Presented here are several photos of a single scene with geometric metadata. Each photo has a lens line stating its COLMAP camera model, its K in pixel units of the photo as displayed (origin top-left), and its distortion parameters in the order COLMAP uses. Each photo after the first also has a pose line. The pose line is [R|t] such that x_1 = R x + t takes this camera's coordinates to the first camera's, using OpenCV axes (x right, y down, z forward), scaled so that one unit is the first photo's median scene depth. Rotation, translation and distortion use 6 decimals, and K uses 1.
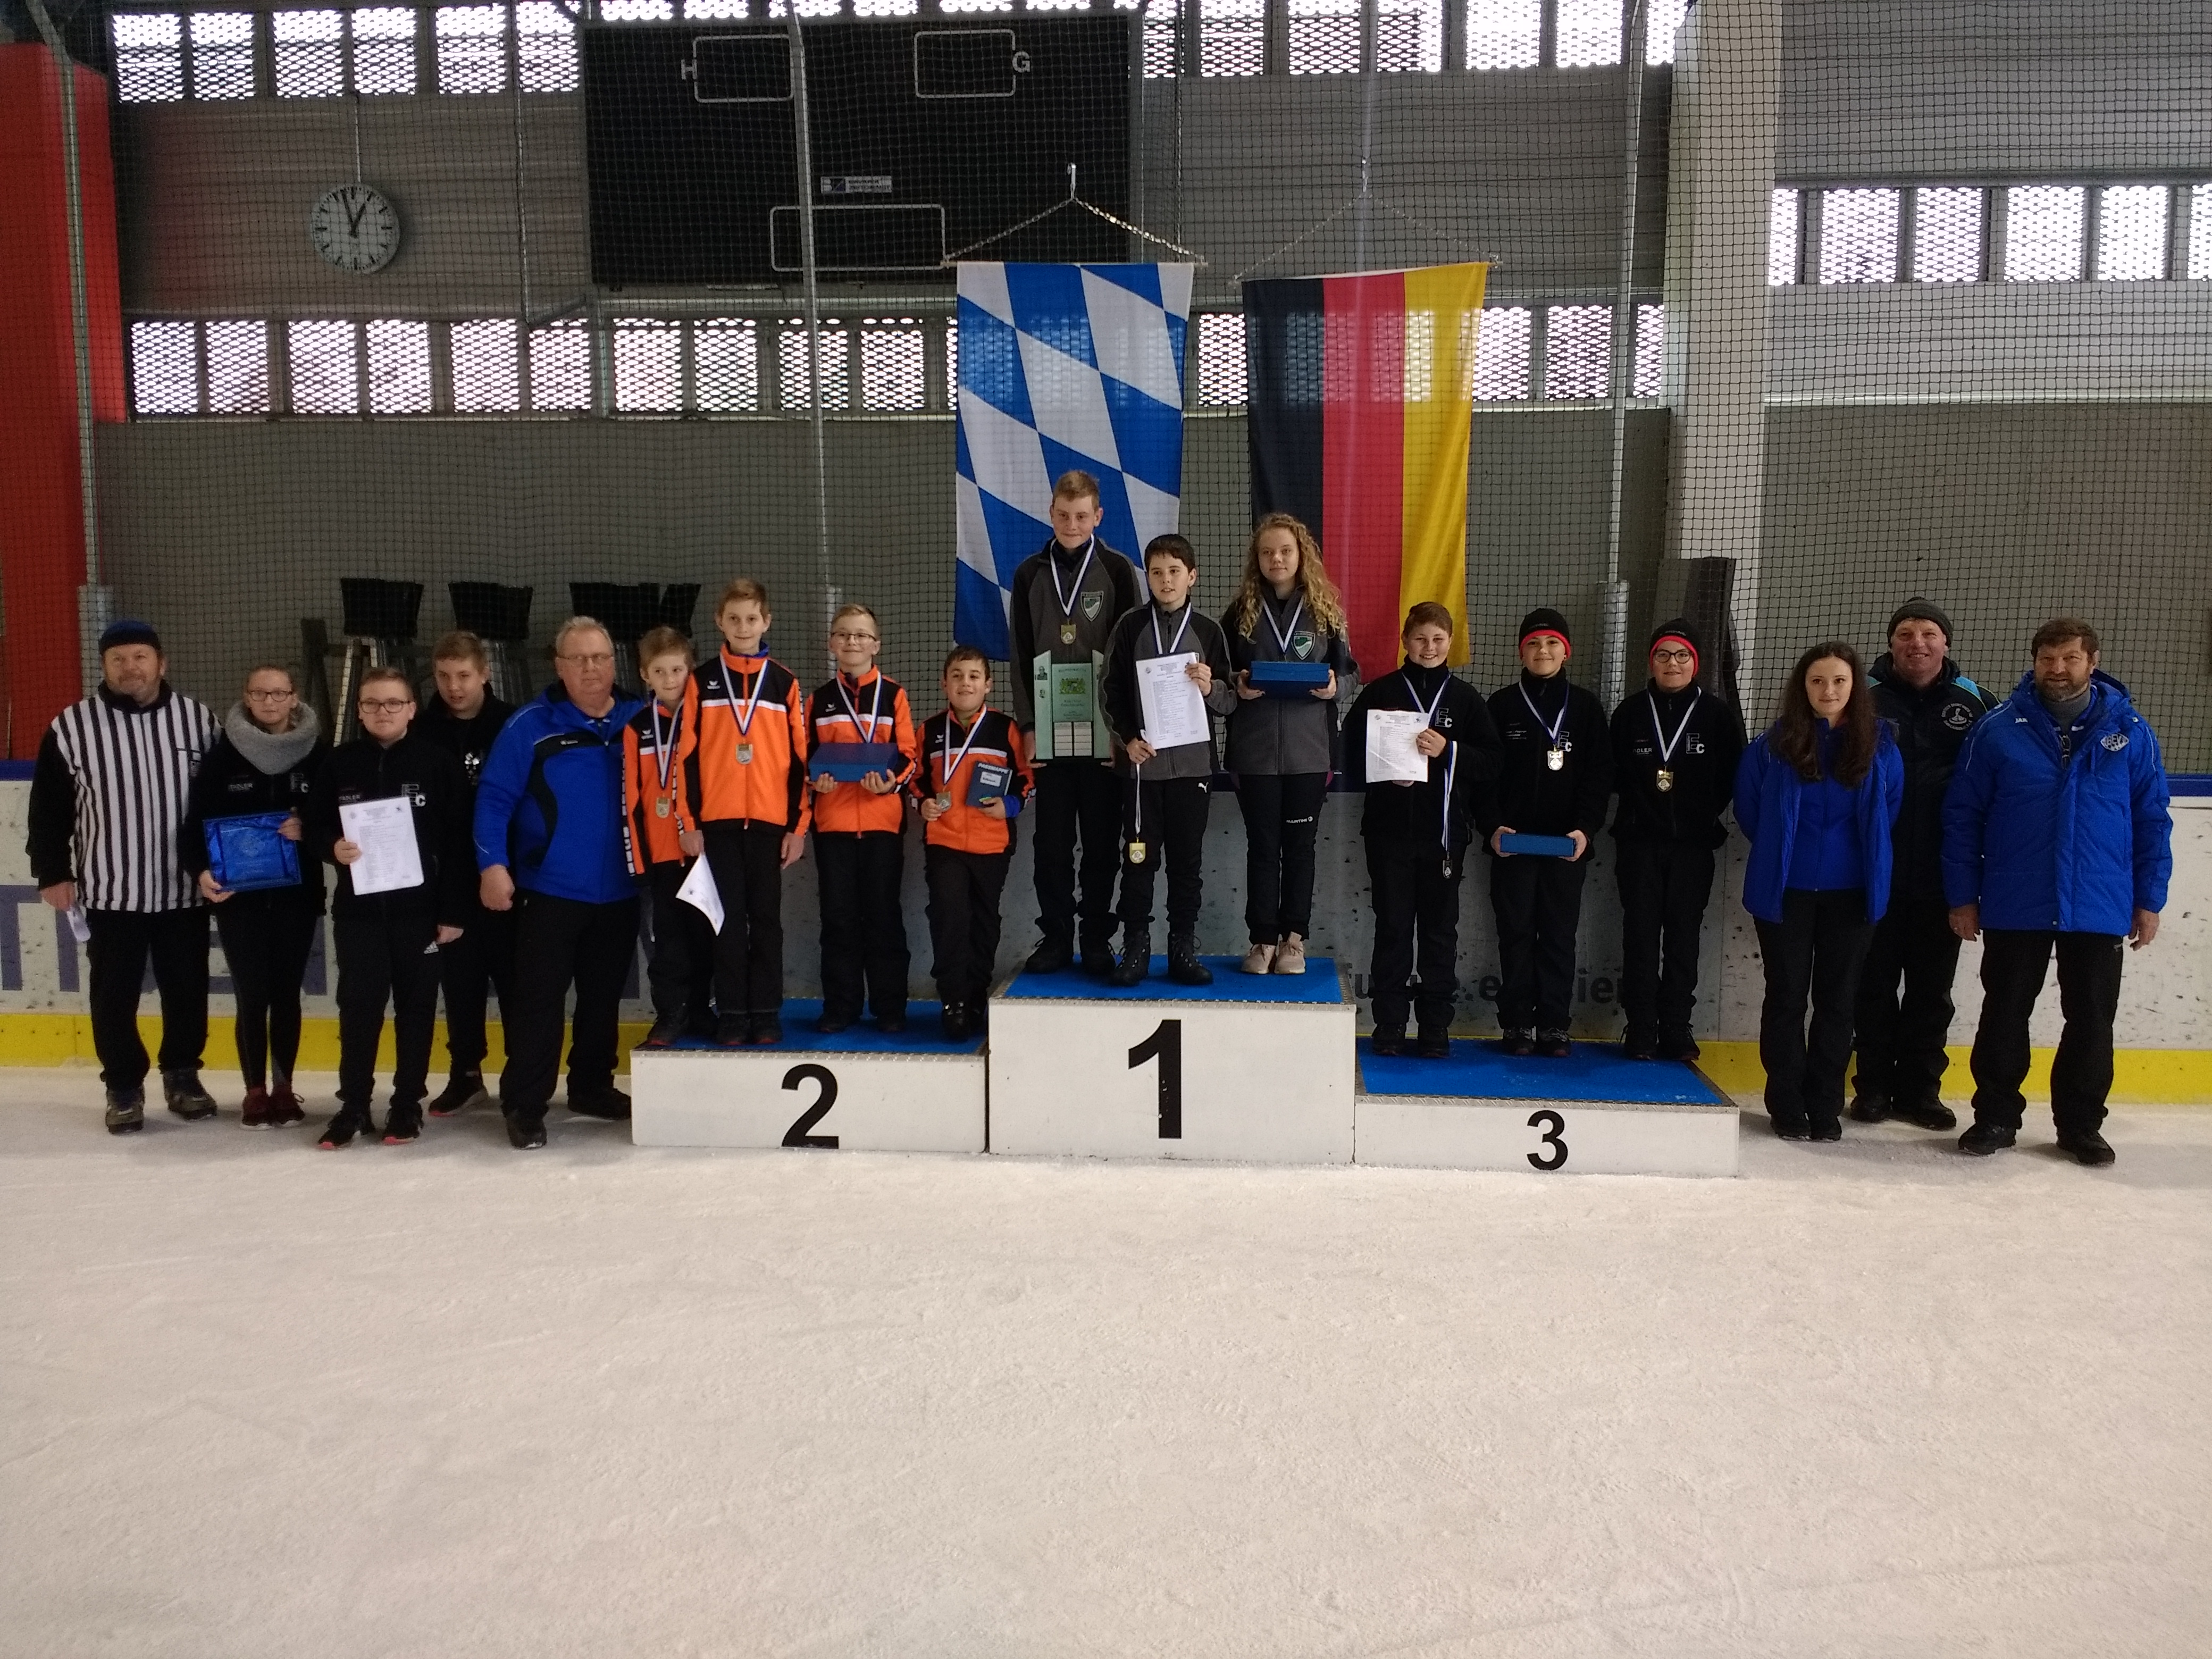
lens RADIAL K [[1898.8, 0, 1106.6], [0, 1898.8, 830.2], [0, 0, 1]] dist [-0.015561, -0.006206]
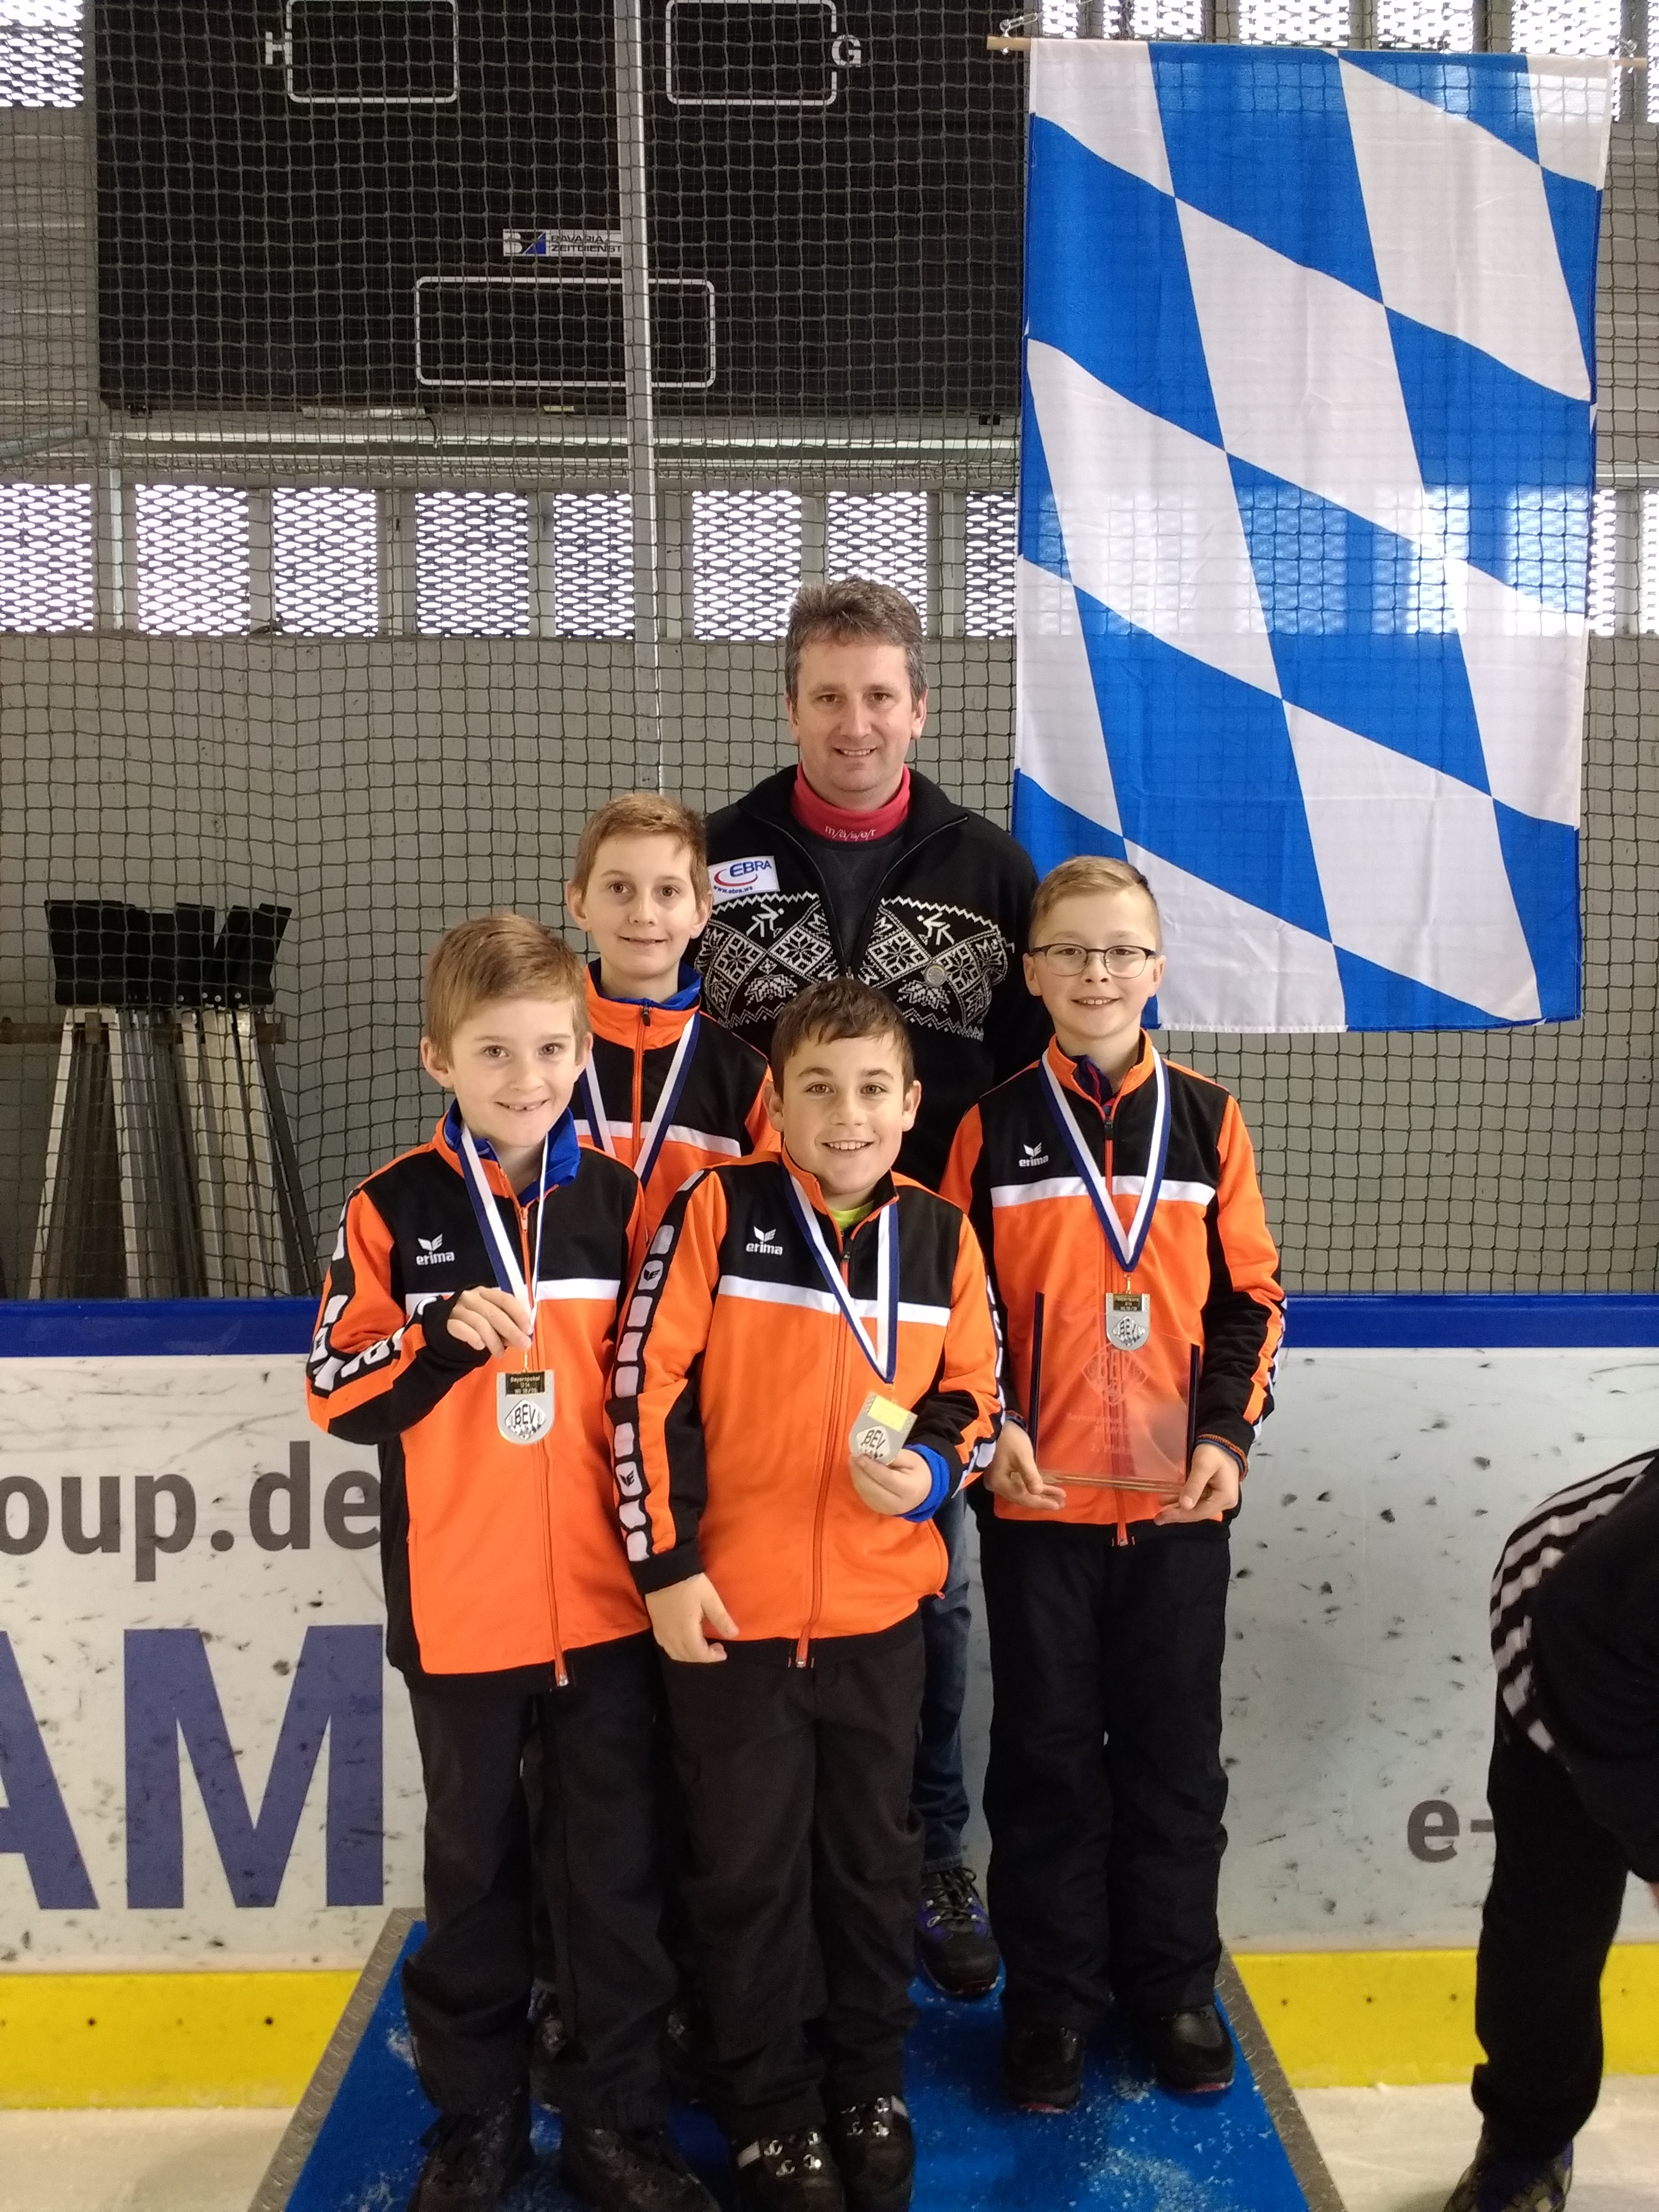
lens RADIAL K [[1898.8, 0, 828.8], [0, 1898.8, 1106.2], [0, 0, 1]] dist [-0.015561, -0.006206]
pose [[0.992003, -0.010134, 0.125803, -0.198764], [0.017266, 0.998297, -0.055725, -0.051488], [-0.125024, 0.057452, 0.990489, 0.639987]]
